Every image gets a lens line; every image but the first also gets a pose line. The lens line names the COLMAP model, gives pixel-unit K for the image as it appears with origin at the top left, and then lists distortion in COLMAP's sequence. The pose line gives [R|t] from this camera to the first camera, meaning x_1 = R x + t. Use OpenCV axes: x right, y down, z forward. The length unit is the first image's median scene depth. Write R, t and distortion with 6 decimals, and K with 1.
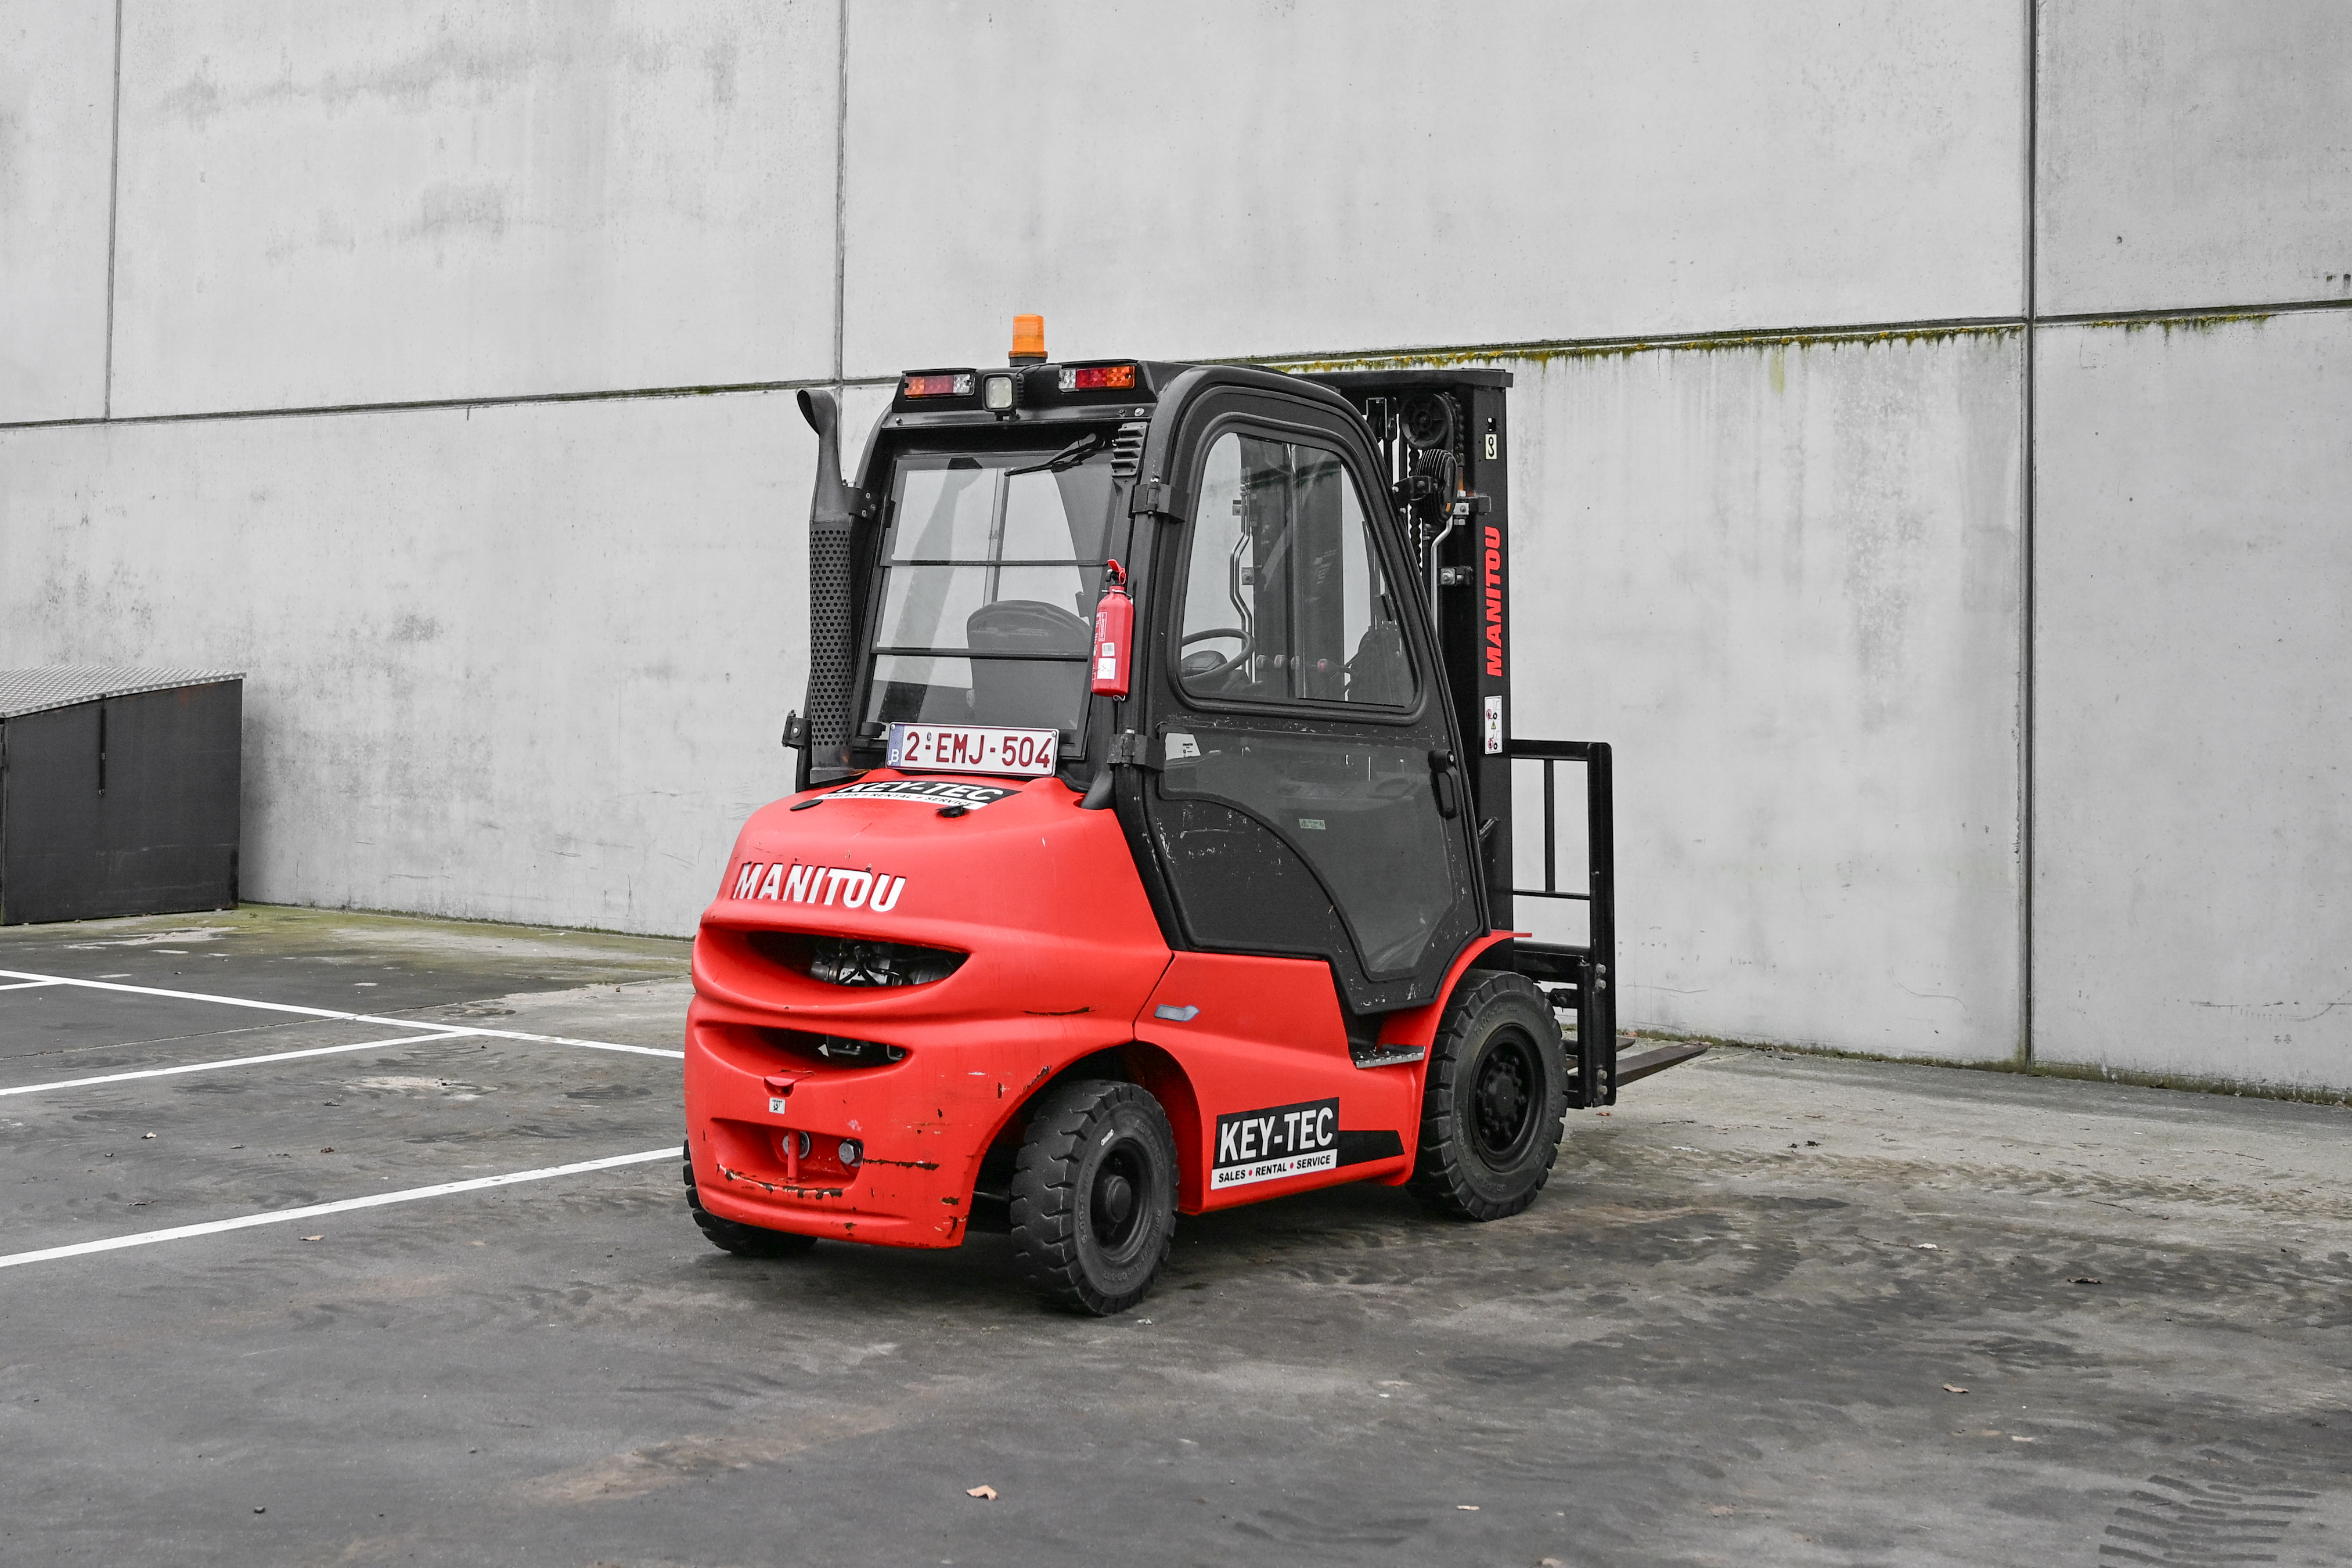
lens RADIAL K [[3288.8, 0, 1169.6], [0, 3288.8, 594.0], [0, 0, 1]] dist [-0.008463, 0.030534]
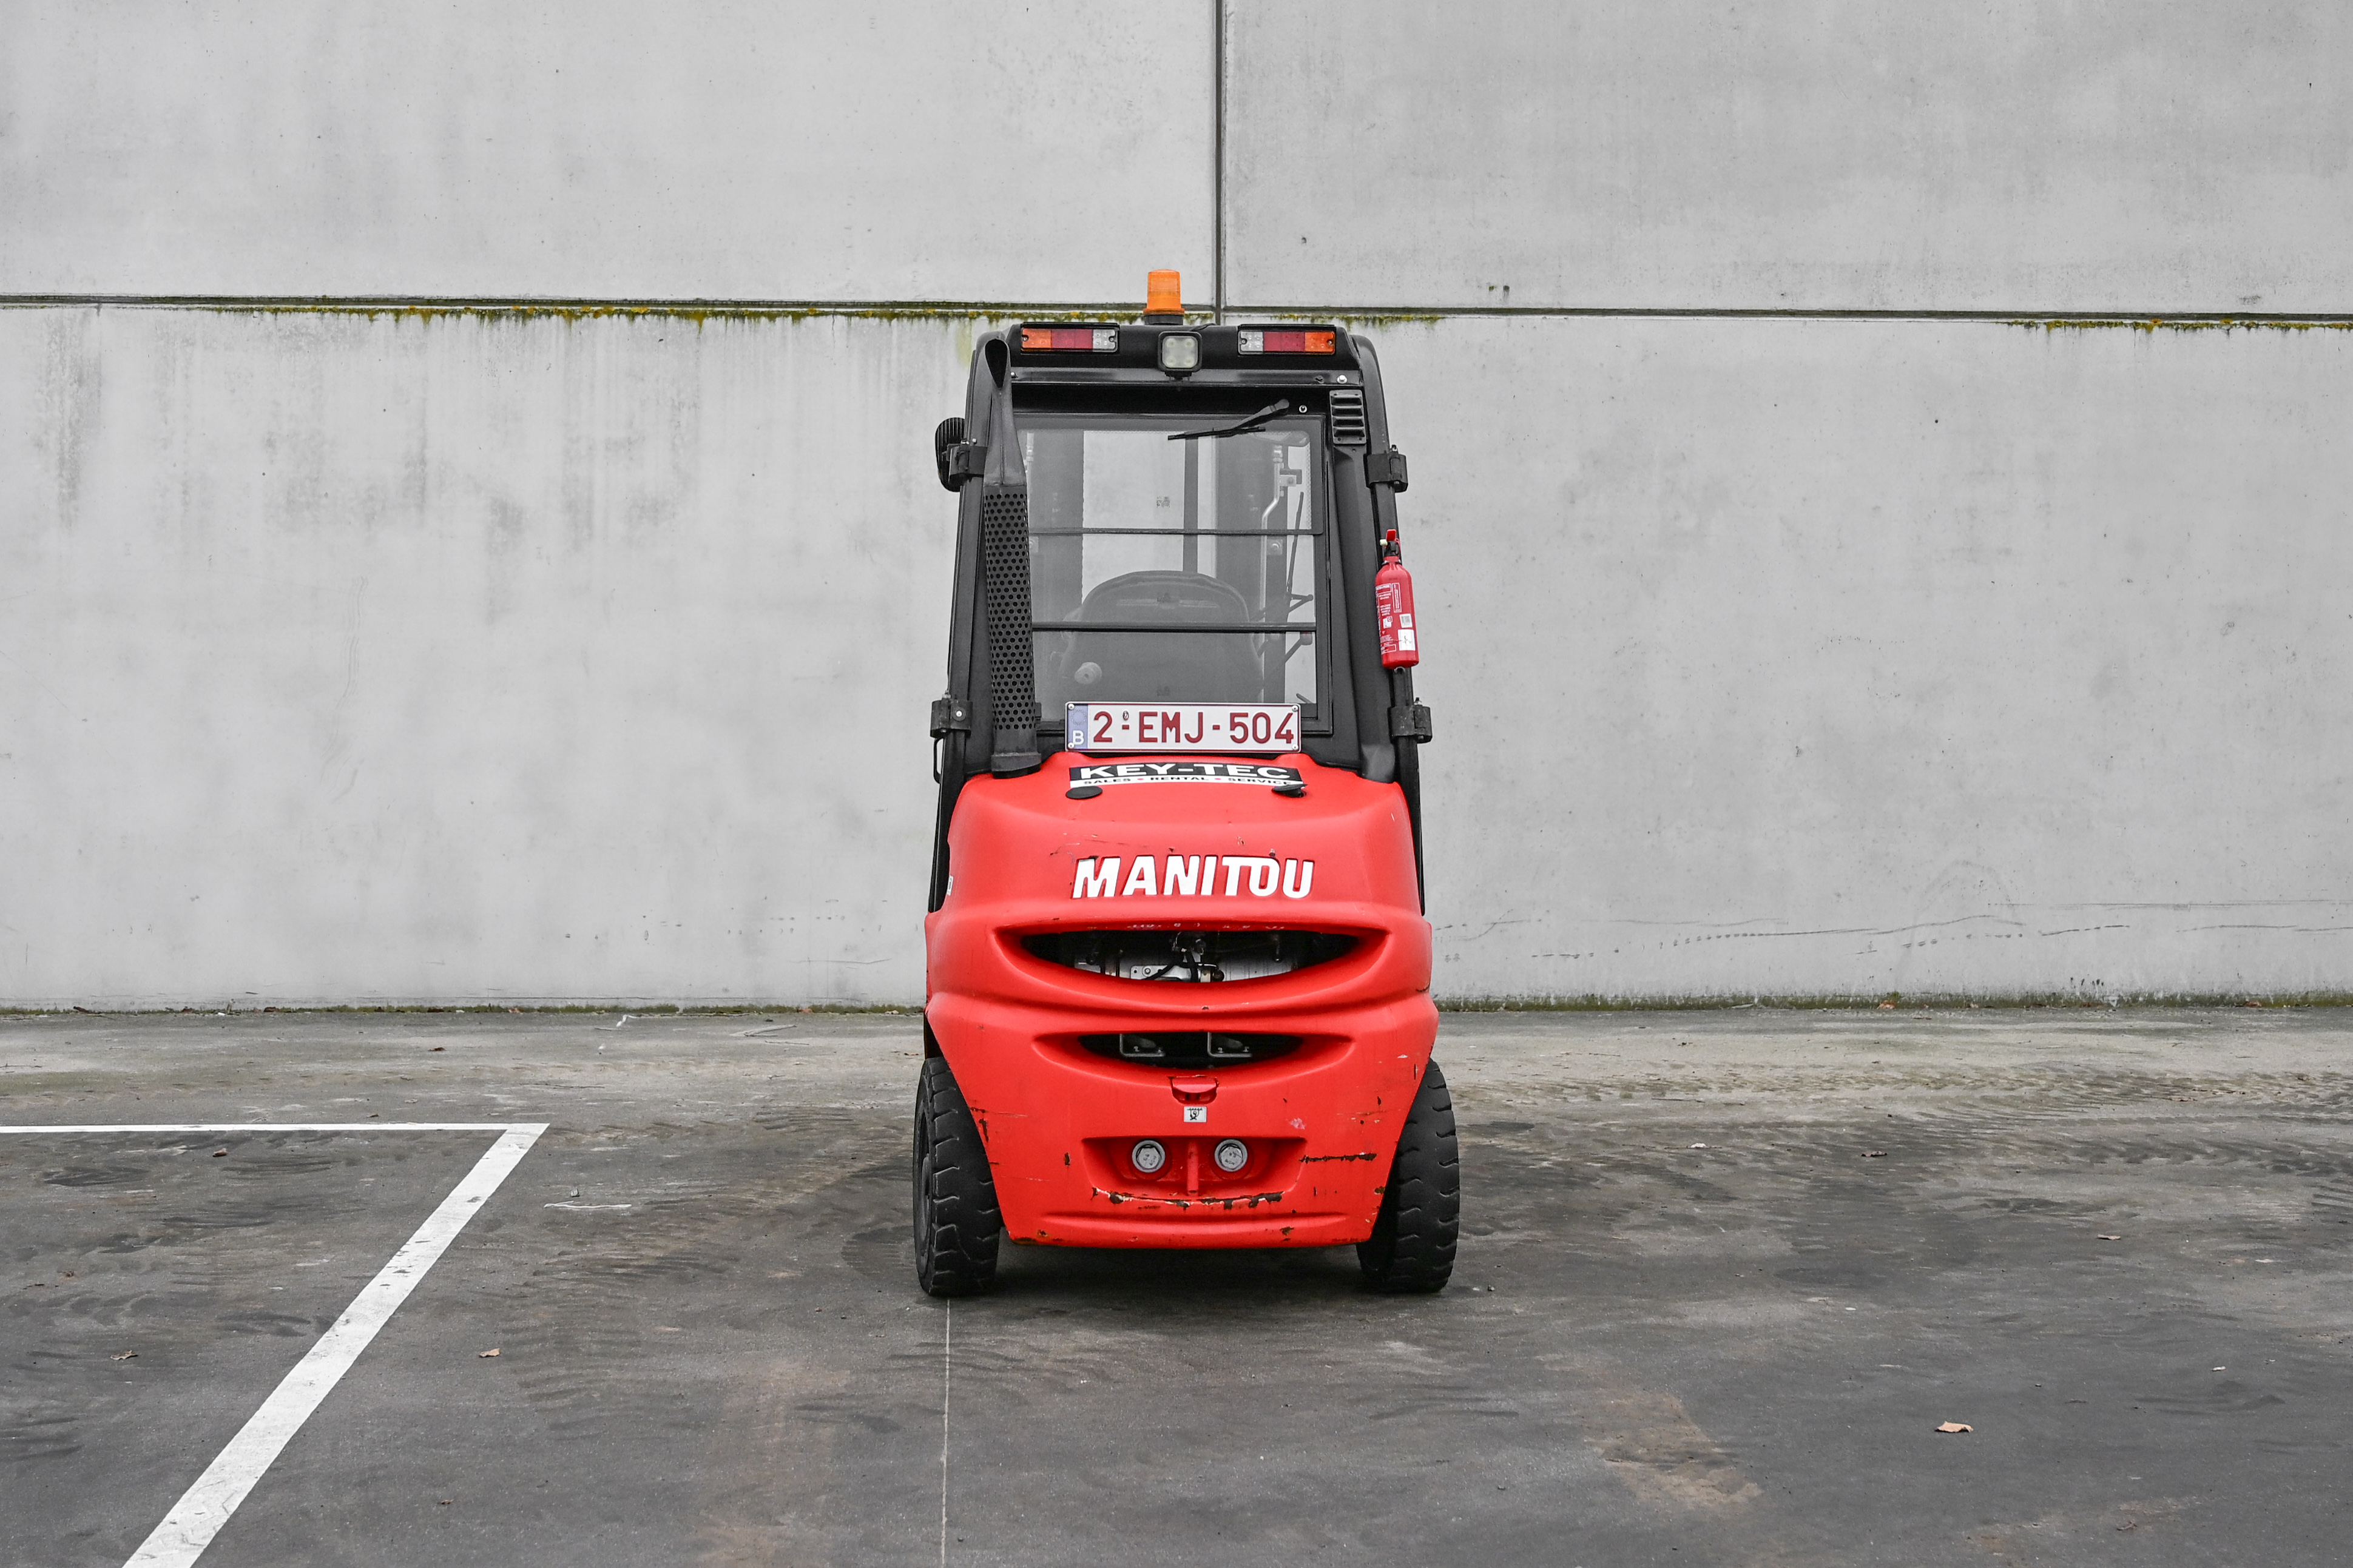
lens RADIAL K [[3404.5, 0, 1082.7], [0, 3404.5, 634.0], [0, 0, 1]] dist [-0.011568, 0.048829]
pose [[0.747770, -0.011270, 0.663862, -0.727343], [-0.002782, 0.999794, 0.020106, 0.000547], [-0.663952, -0.016882, 0.747585, 0.283643]]
